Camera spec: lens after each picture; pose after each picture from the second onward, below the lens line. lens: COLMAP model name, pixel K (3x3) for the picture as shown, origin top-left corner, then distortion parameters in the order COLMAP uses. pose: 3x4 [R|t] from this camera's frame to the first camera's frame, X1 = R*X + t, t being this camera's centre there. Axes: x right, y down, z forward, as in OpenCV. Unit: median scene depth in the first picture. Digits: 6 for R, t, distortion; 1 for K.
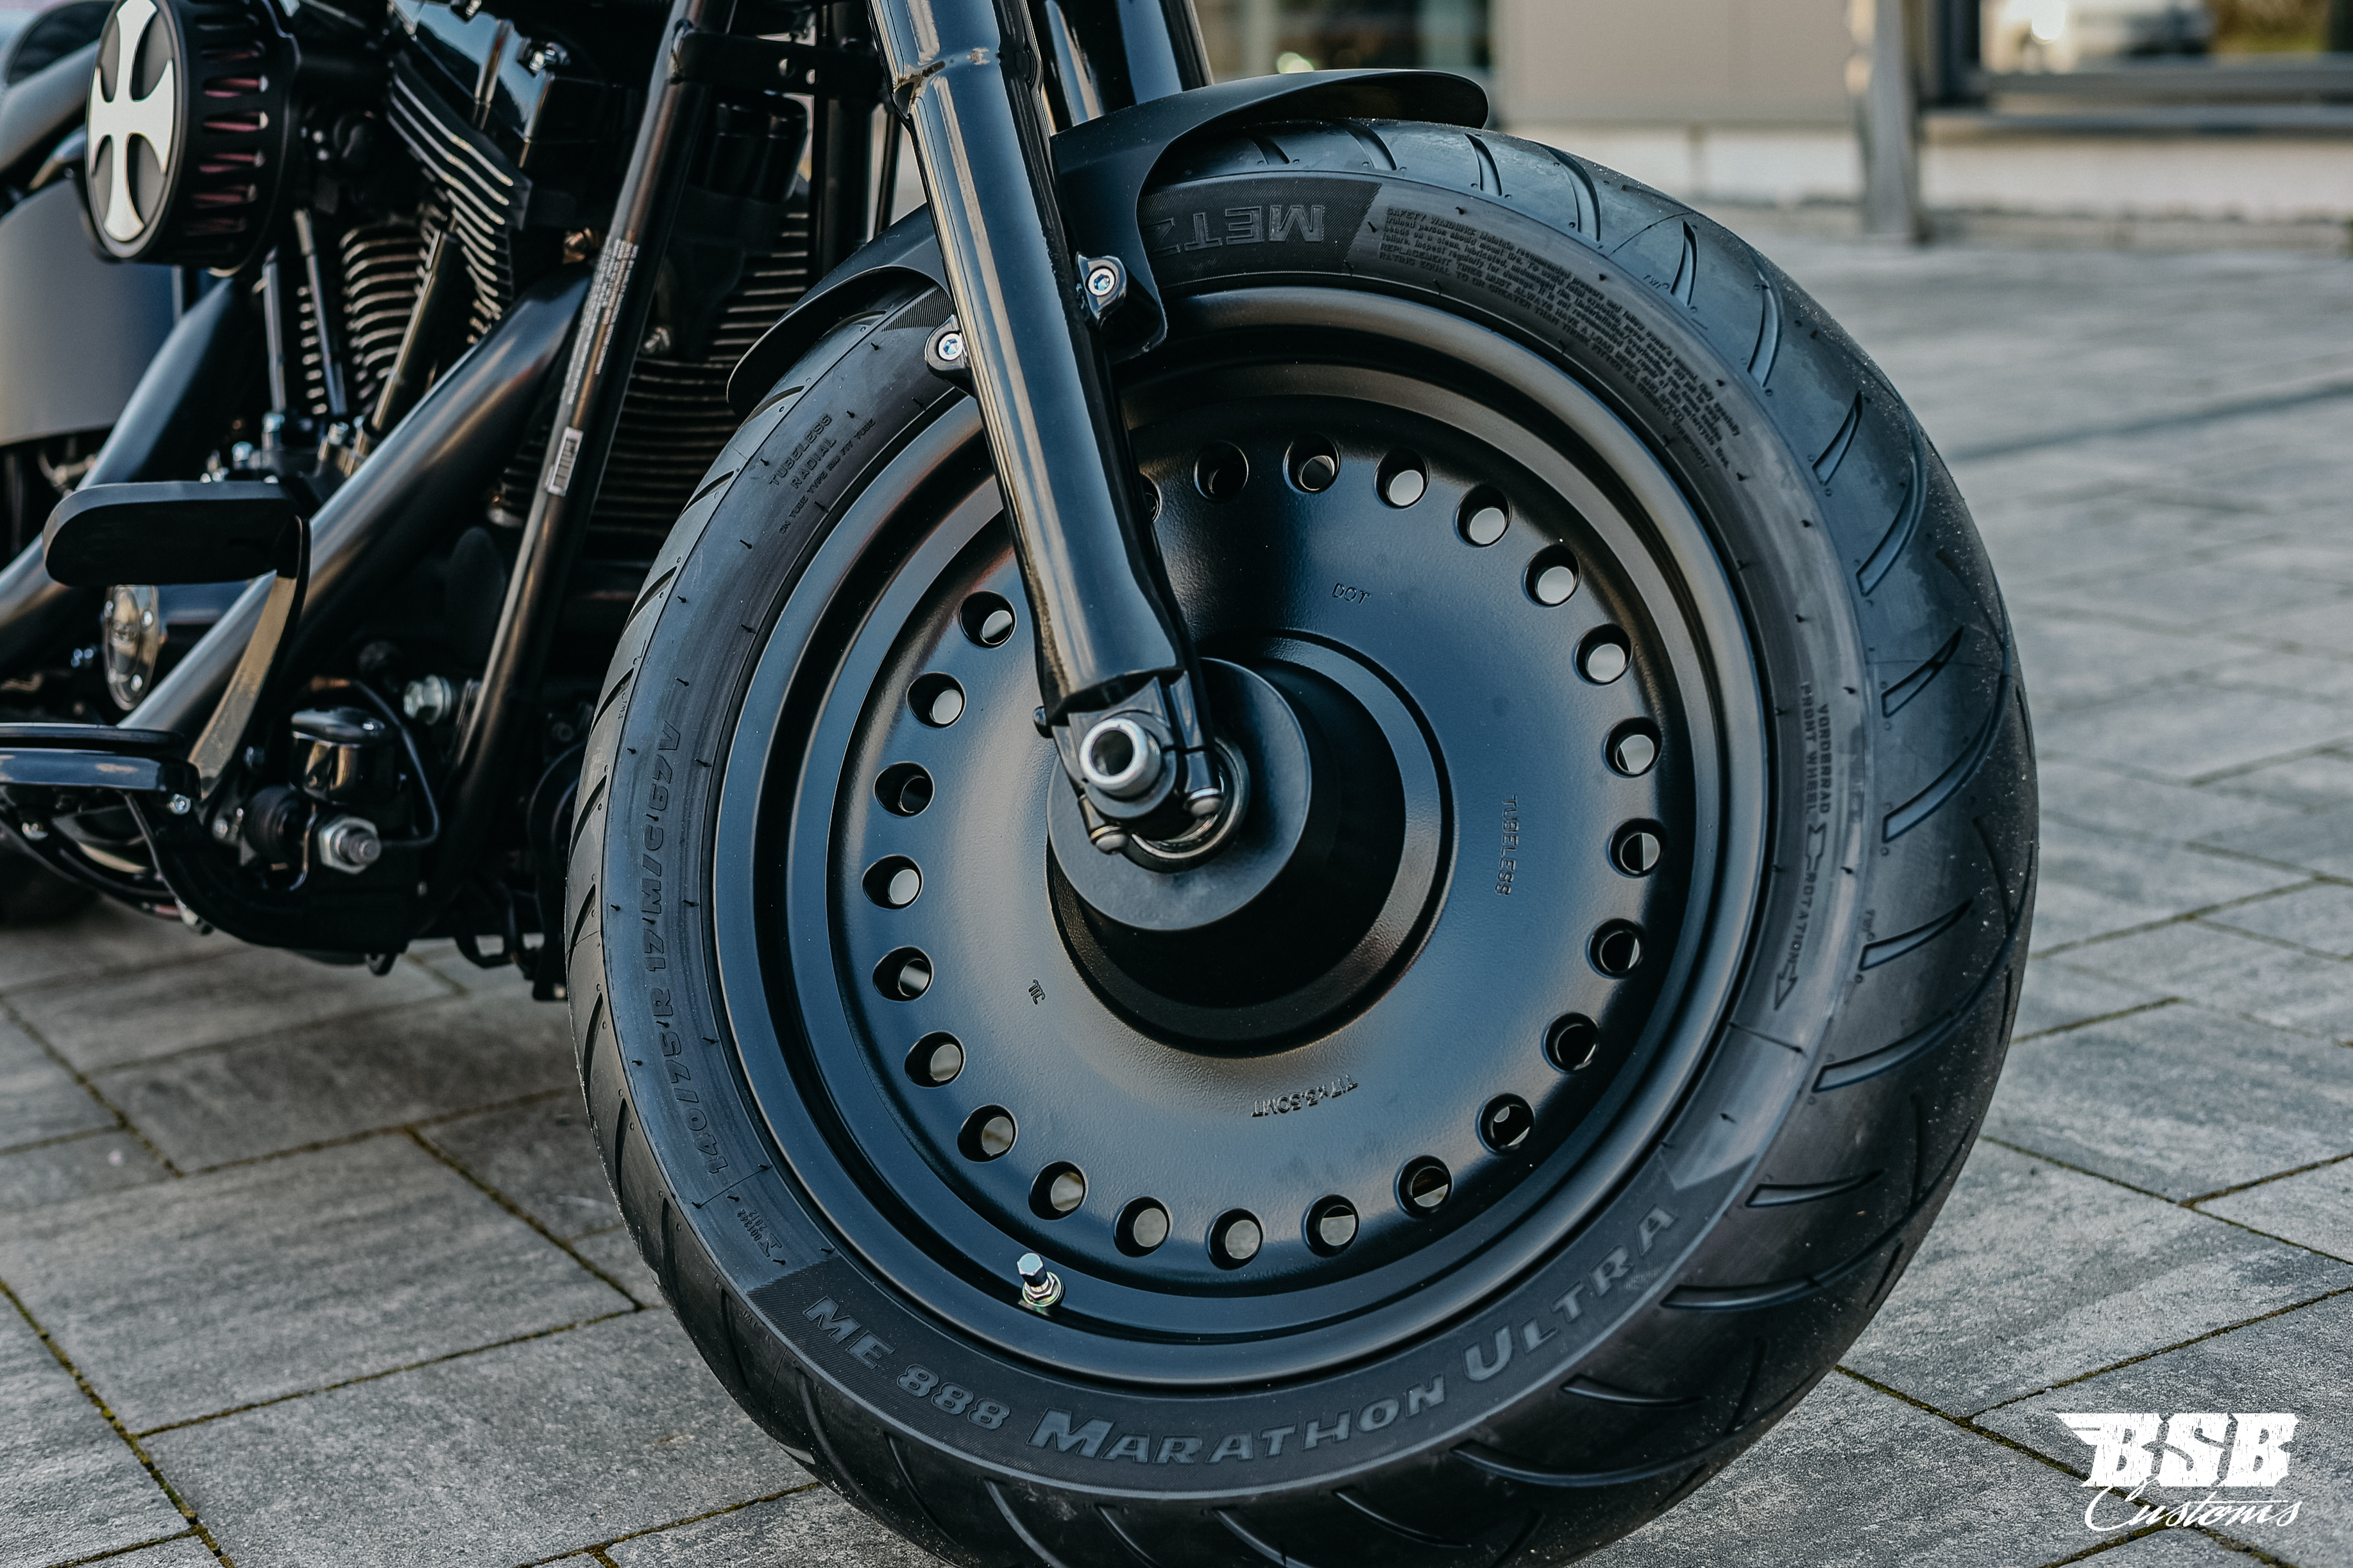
lens RADIAL K [[3640.9, 0, 1174.7], [0, 3640.9, 757.7], [0, 0, 1]] dist [0.026949, -0.115710]
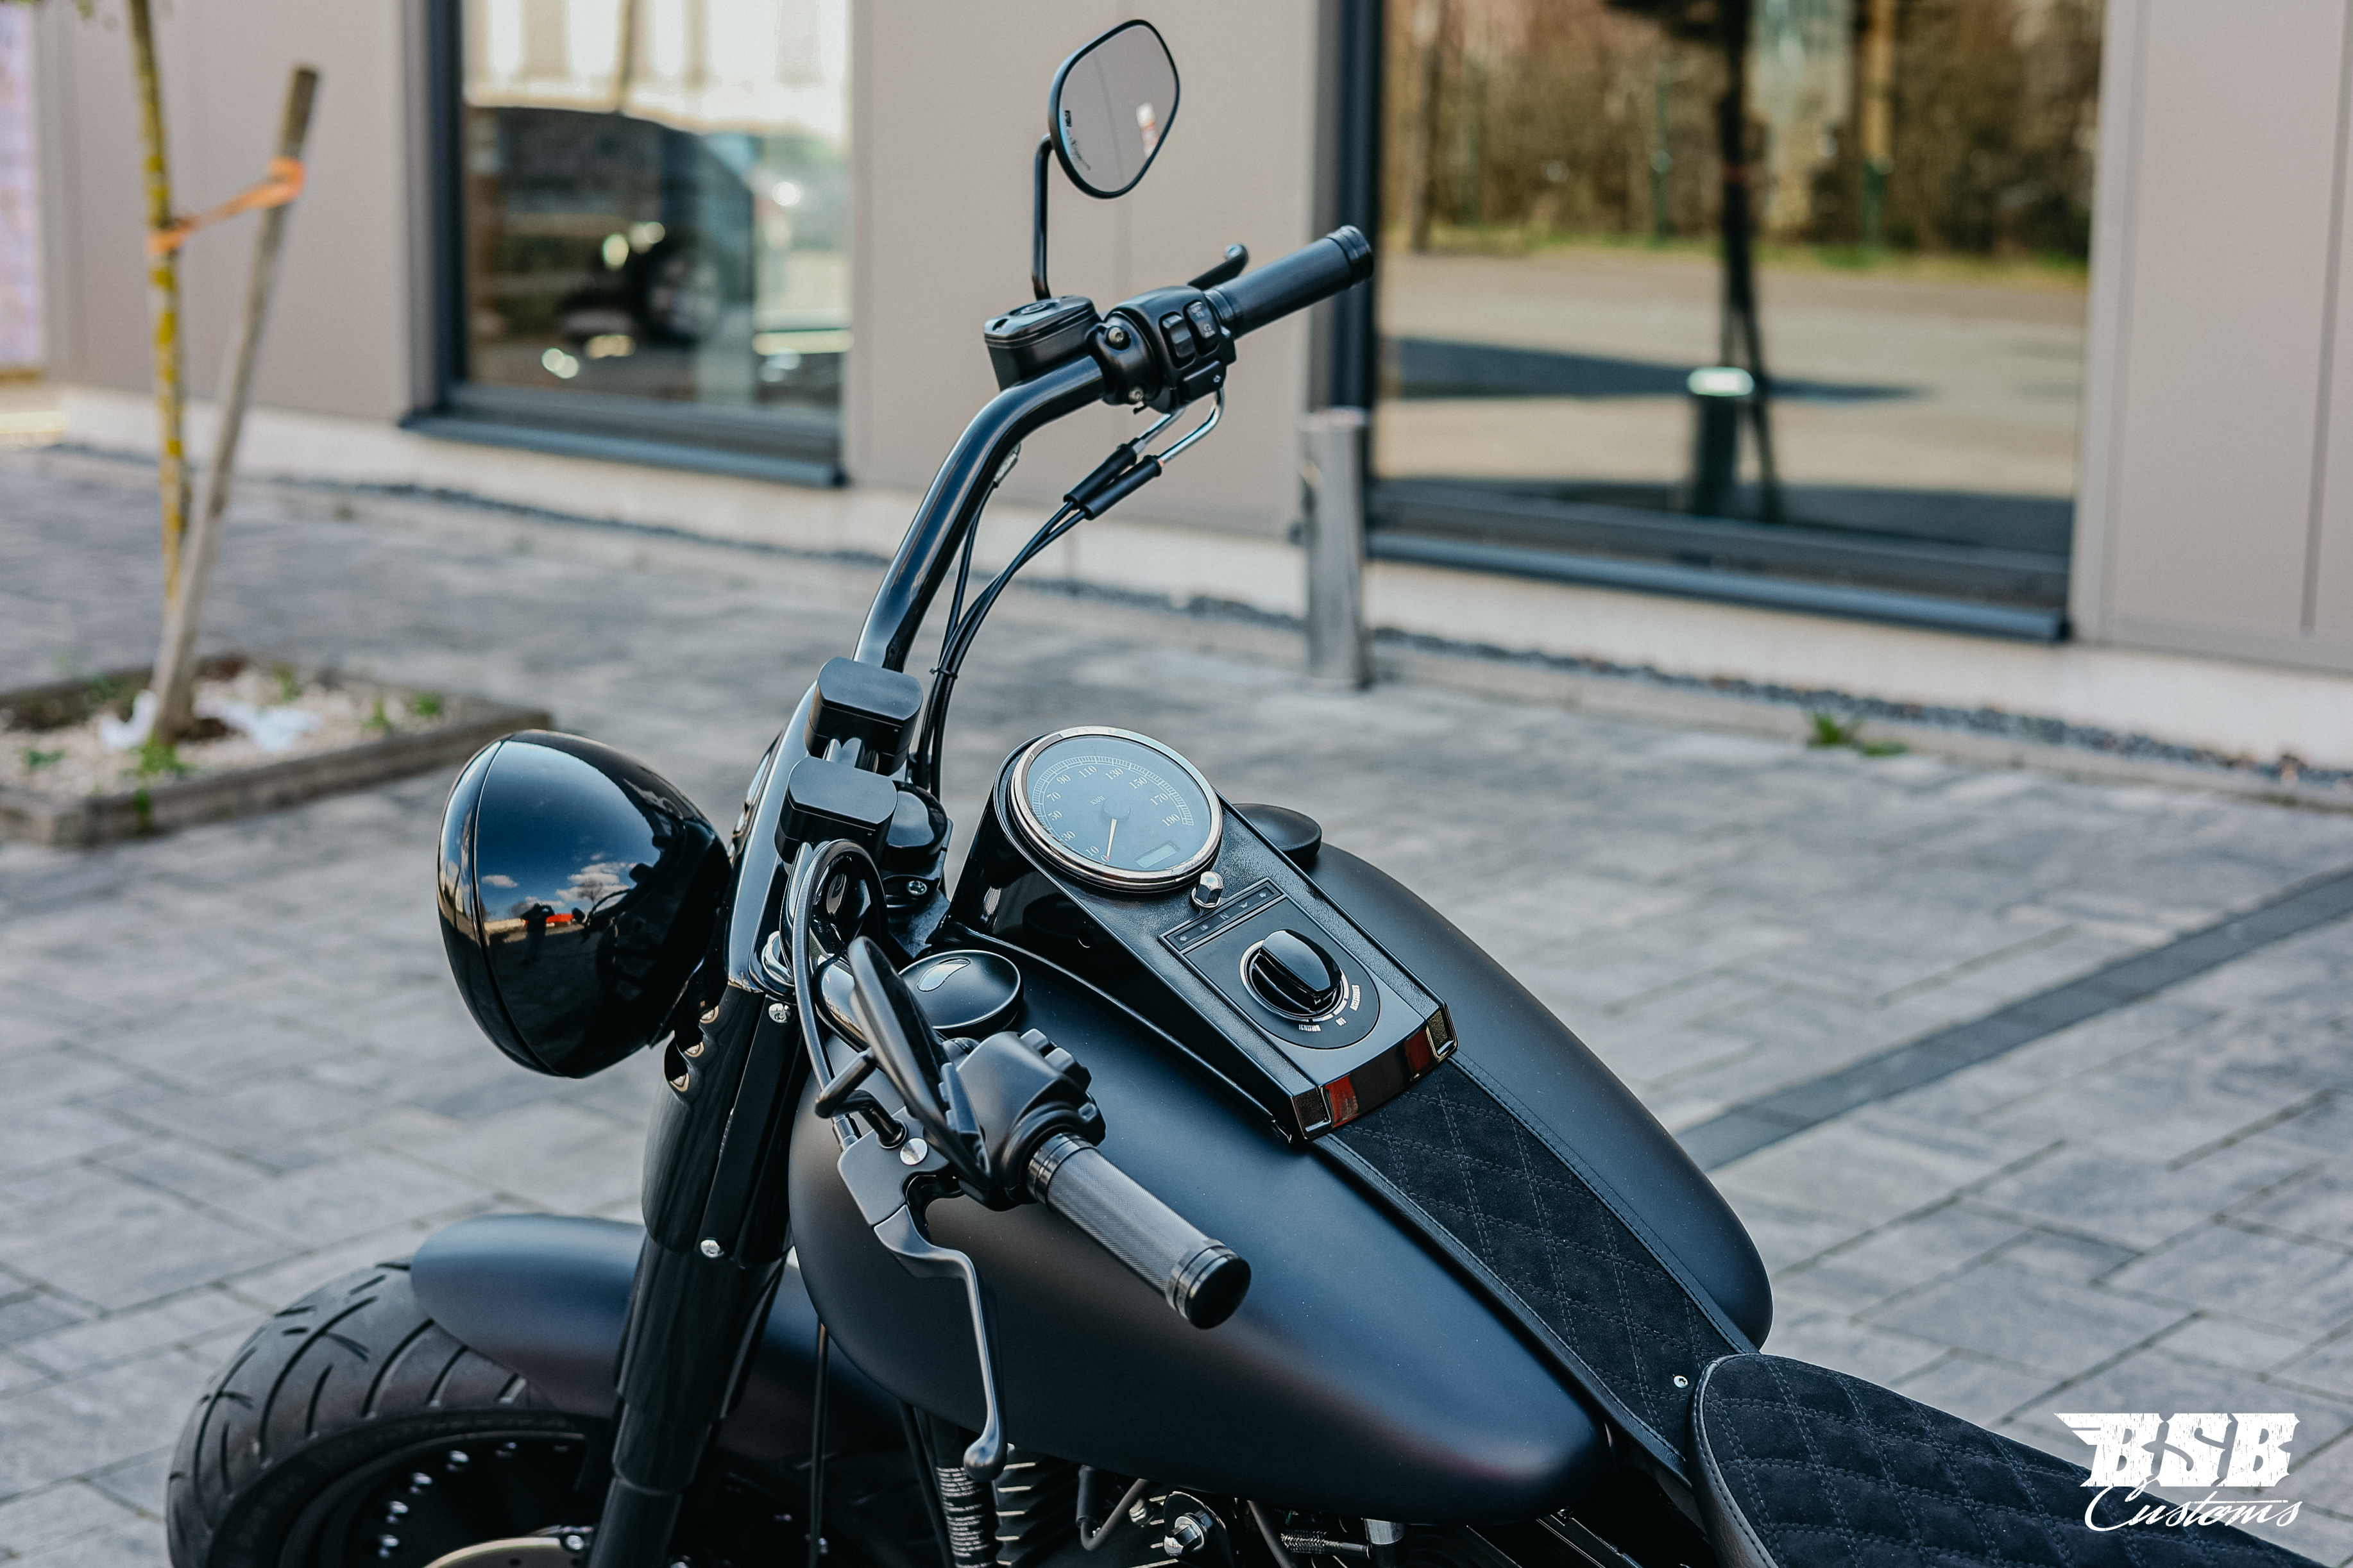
lens RADIAL K [[3640.9, 0, 1174.7], [0, 3640.9, 757.7], [0, 0, 1]] dist [0.026949, -0.115710]
pose [[0.956489, 0.005719, 0.291713, -0.691514], [0.000506, 0.999774, -0.021259, -0.474990], [-0.291768, 0.020482, 0.956270, 0.199472]]
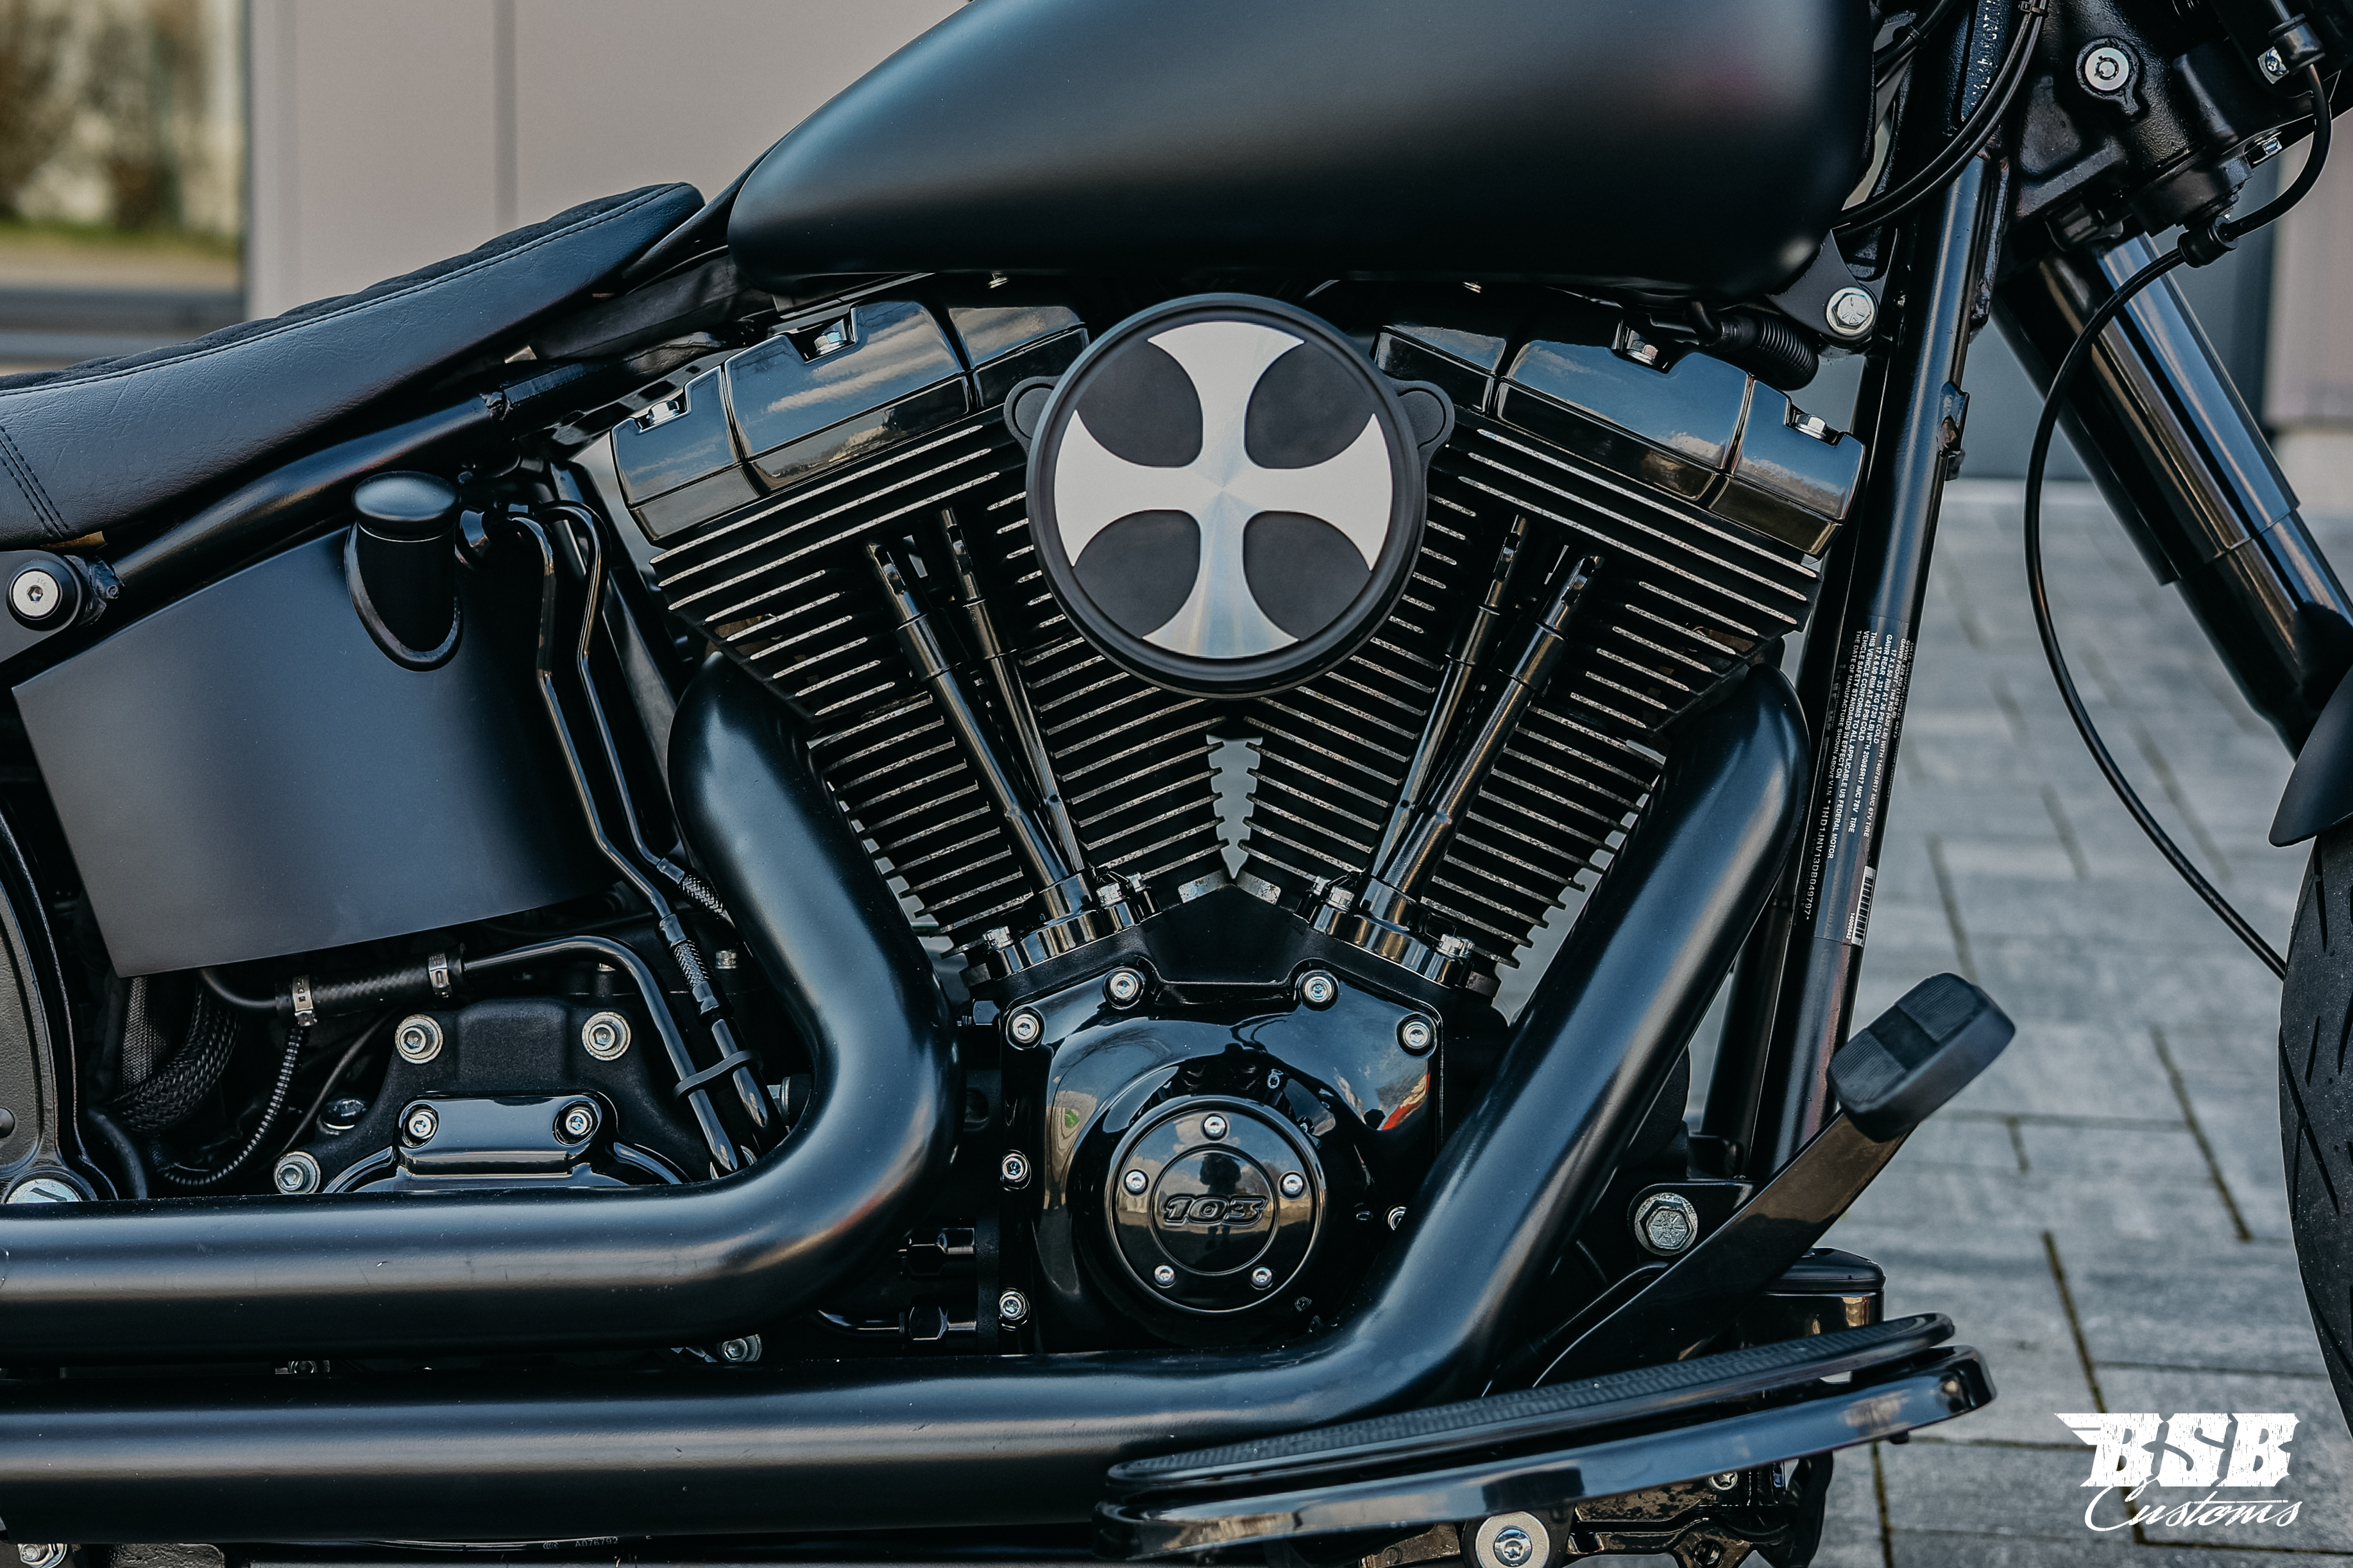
lens RADIAL K [[3640.9, 0, 1174.7], [0, 3640.9, 757.7], [0, 0, 1]] dist [0.026949, -0.115710]
pose [[0.606391, -0.071516, 0.791944, -1.105513], [0.109042, 0.994017, 0.006270, -0.165864], [-0.787655, 0.082553, 0.610561, 0.745624]]
